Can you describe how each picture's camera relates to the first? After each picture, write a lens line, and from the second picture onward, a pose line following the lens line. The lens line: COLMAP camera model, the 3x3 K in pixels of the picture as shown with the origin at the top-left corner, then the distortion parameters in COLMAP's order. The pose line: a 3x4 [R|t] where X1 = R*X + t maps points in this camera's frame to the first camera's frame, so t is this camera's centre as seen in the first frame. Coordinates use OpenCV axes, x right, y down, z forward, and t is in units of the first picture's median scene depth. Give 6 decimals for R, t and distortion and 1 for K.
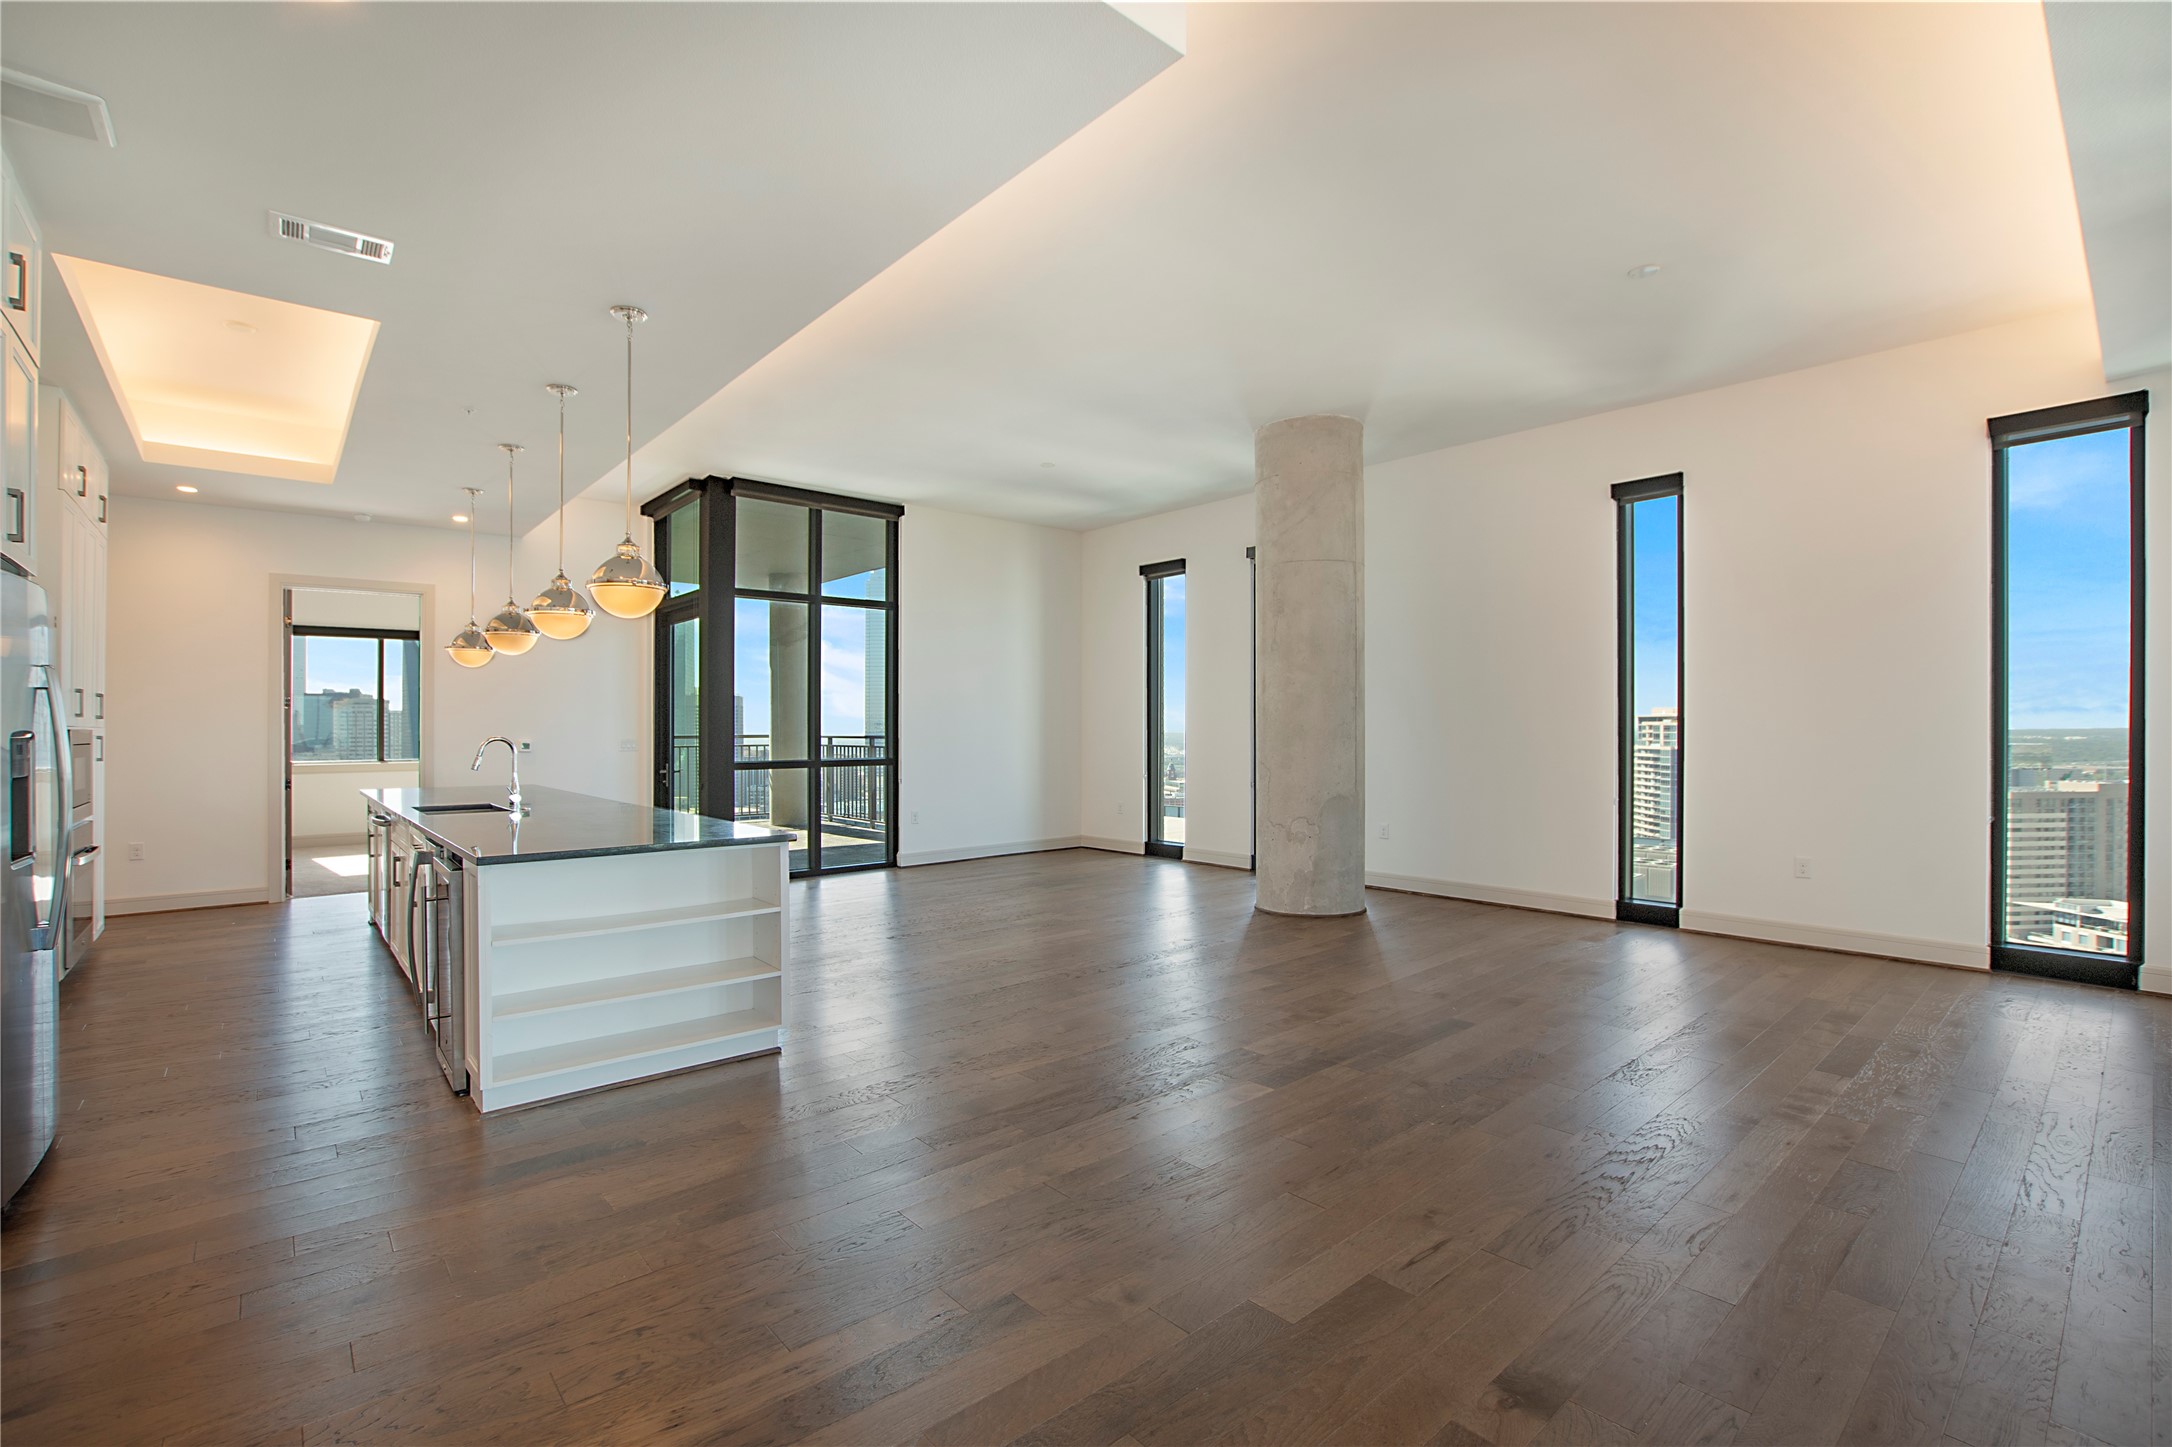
lens RADIAL K [[960.1, 0, 1078.1], [0, 960.1, 732.3], [0, 0, 1]] dist [-0.026958, 0.007761]
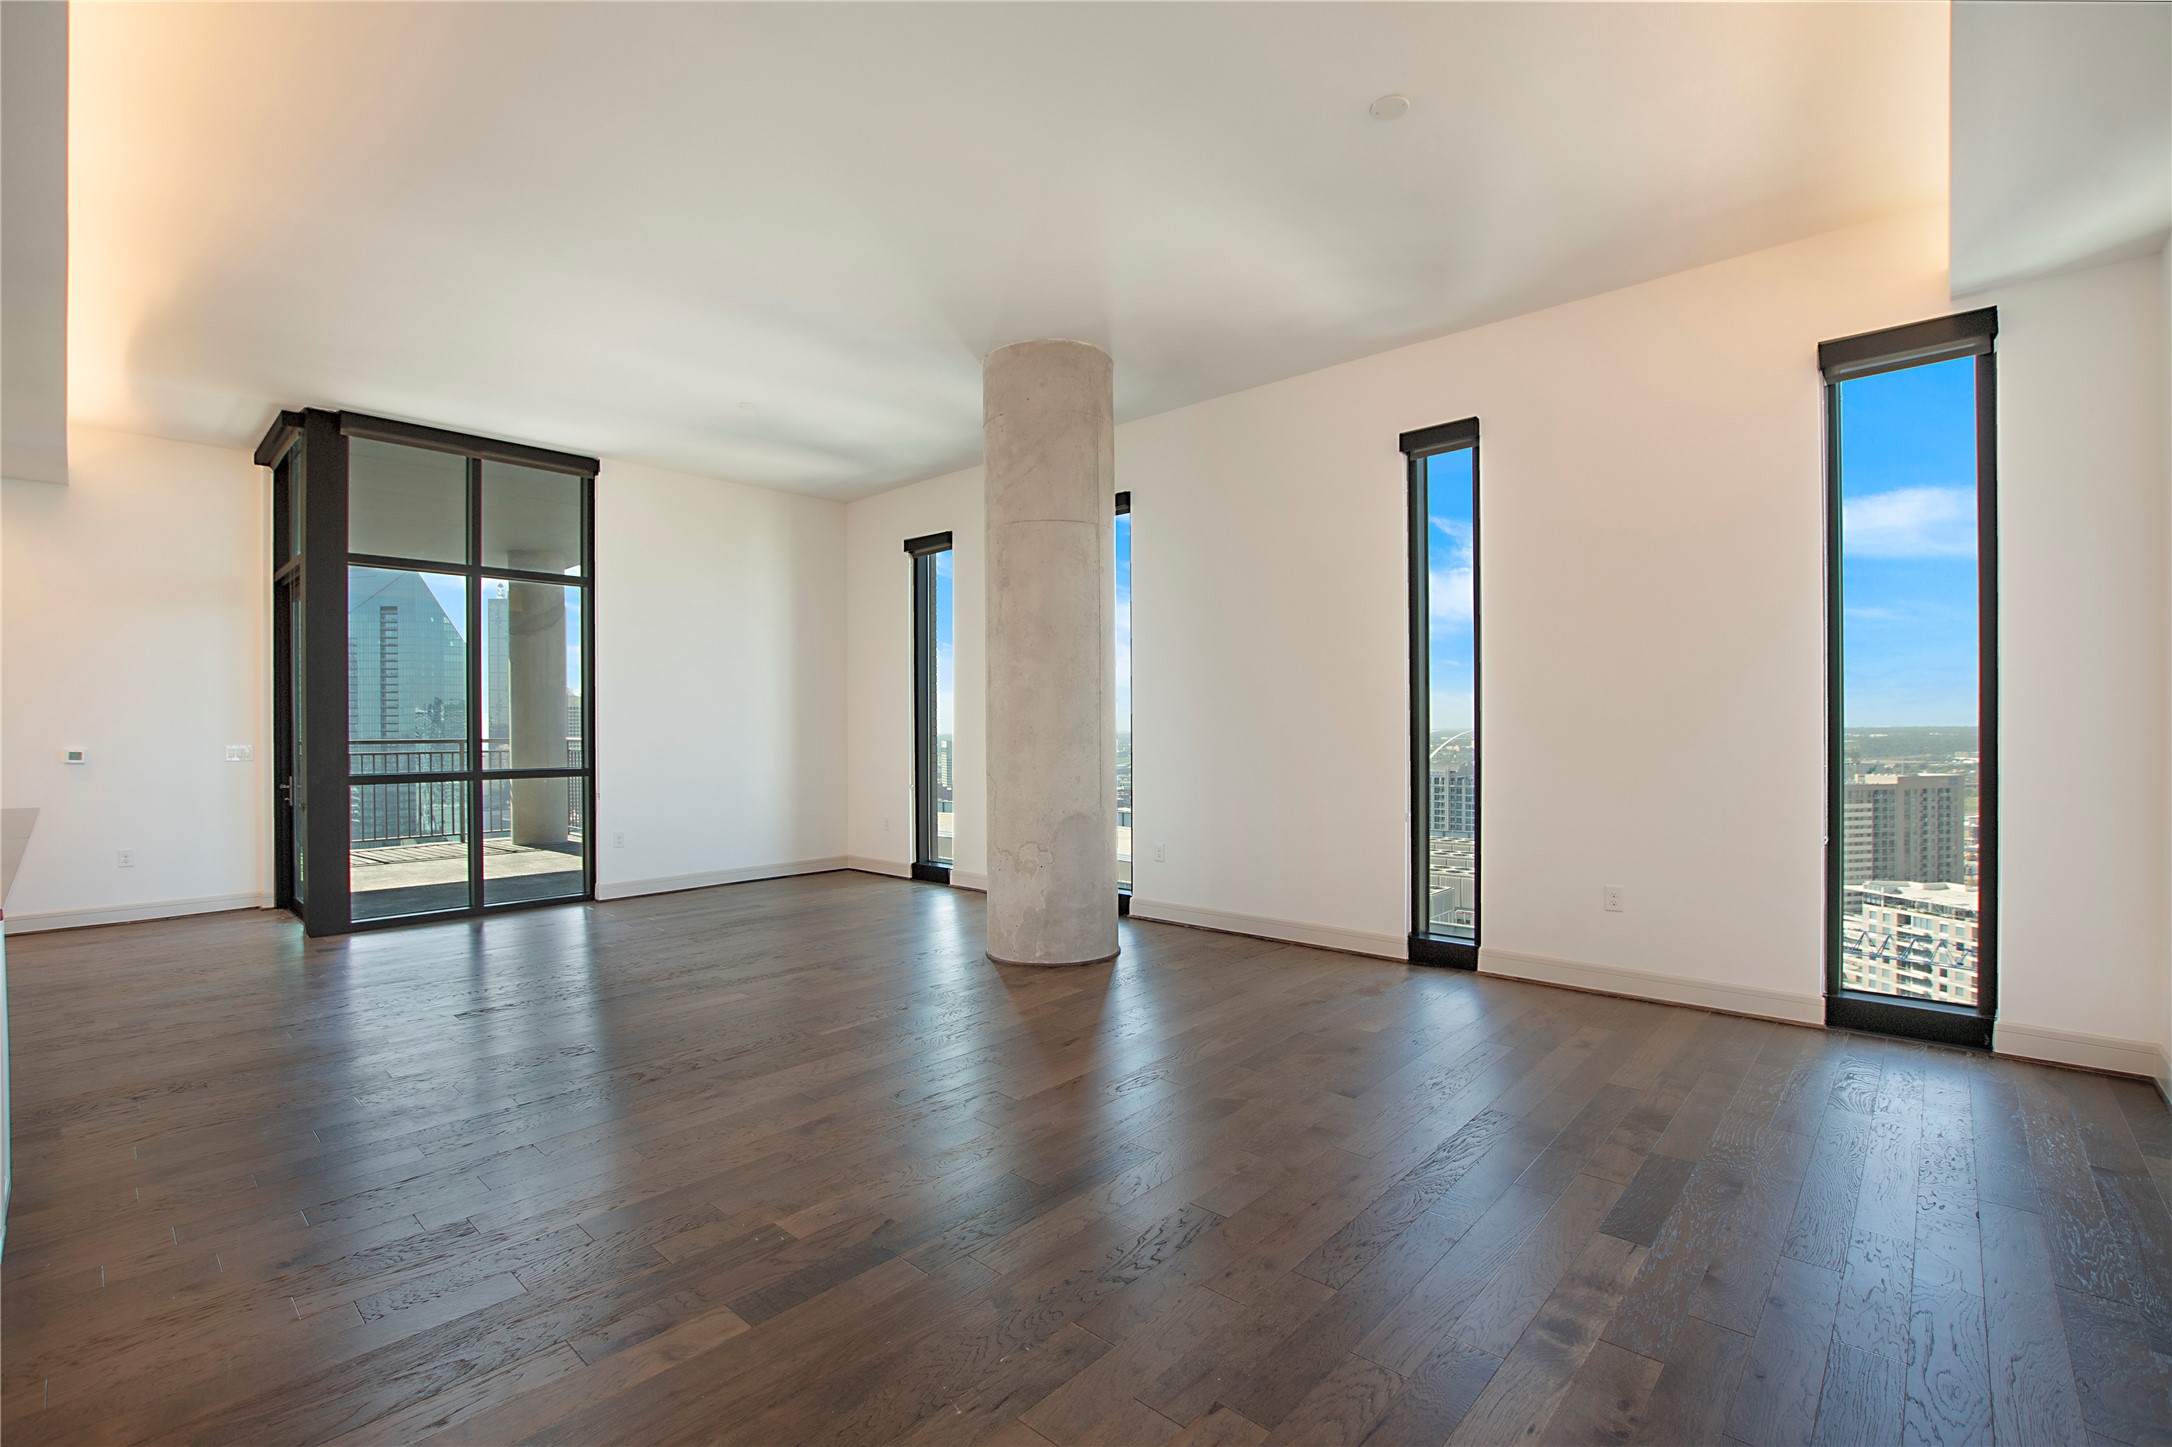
lens RADIAL K [[960.1, 0, 1078.1], [0, 960.1, 732.3], [0, 0, 1]] dist [-0.026958, 0.007761]
pose [[0.993776, -0.003640, 0.111341, 0.182865], [0.003818, 0.999992, -0.001386, -0.001366], [-0.111335, 0.001802, 0.993781, 0.199932]]
